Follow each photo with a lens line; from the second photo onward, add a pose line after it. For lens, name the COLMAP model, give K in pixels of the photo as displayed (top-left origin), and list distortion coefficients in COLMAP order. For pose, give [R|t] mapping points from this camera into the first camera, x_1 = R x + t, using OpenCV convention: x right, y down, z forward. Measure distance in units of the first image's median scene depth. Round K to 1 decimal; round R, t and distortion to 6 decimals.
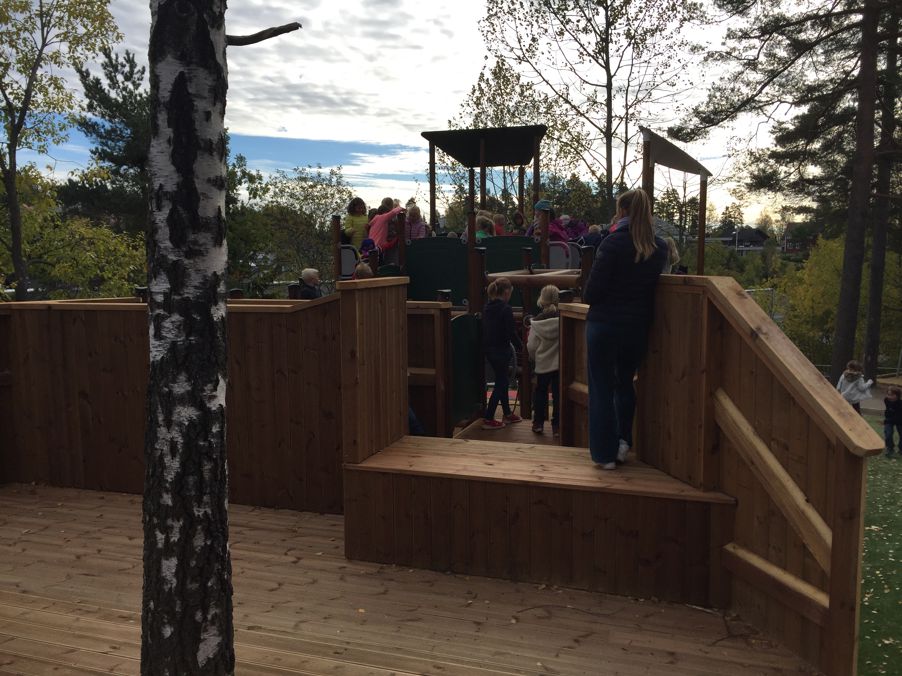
lens RADIAL K [[760.9, 0, 451.0], [0, 760.9, 338.0], [0, 0, 1]] dist [0.118776, -0.201817]
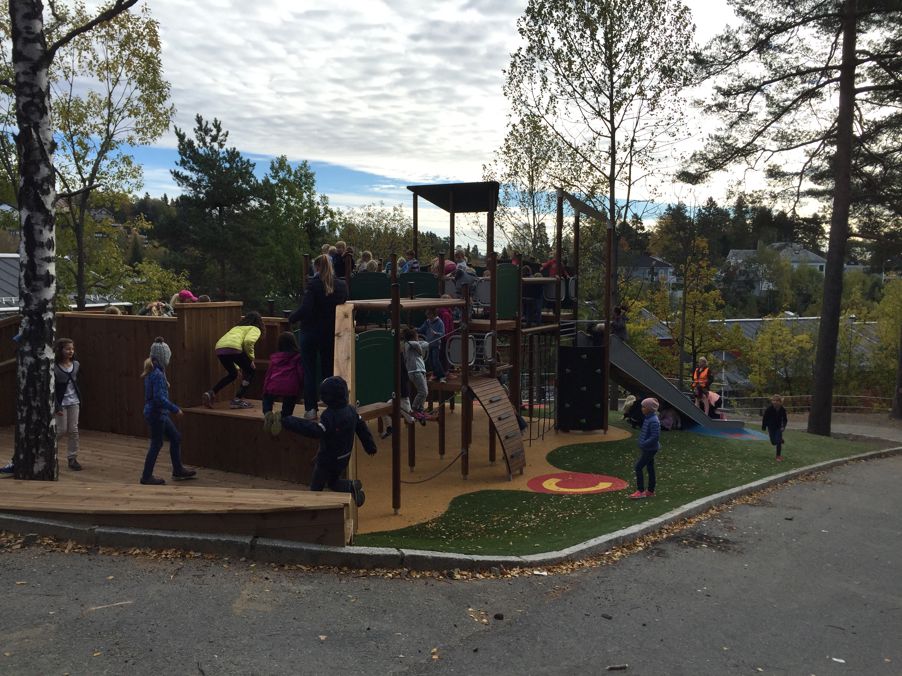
lens RADIAL K [[760.9, 0, 451.0], [0, 760.9, 338.0], [0, 0, 1]] dist [0.118776, -0.201817]
pose [[0.983207, 0.030274, -0.179964, 1.258696], [-0.035615, 0.999014, -0.026518, 0.047762], [0.178984, 0.032482, 0.983316, -1.006775]]
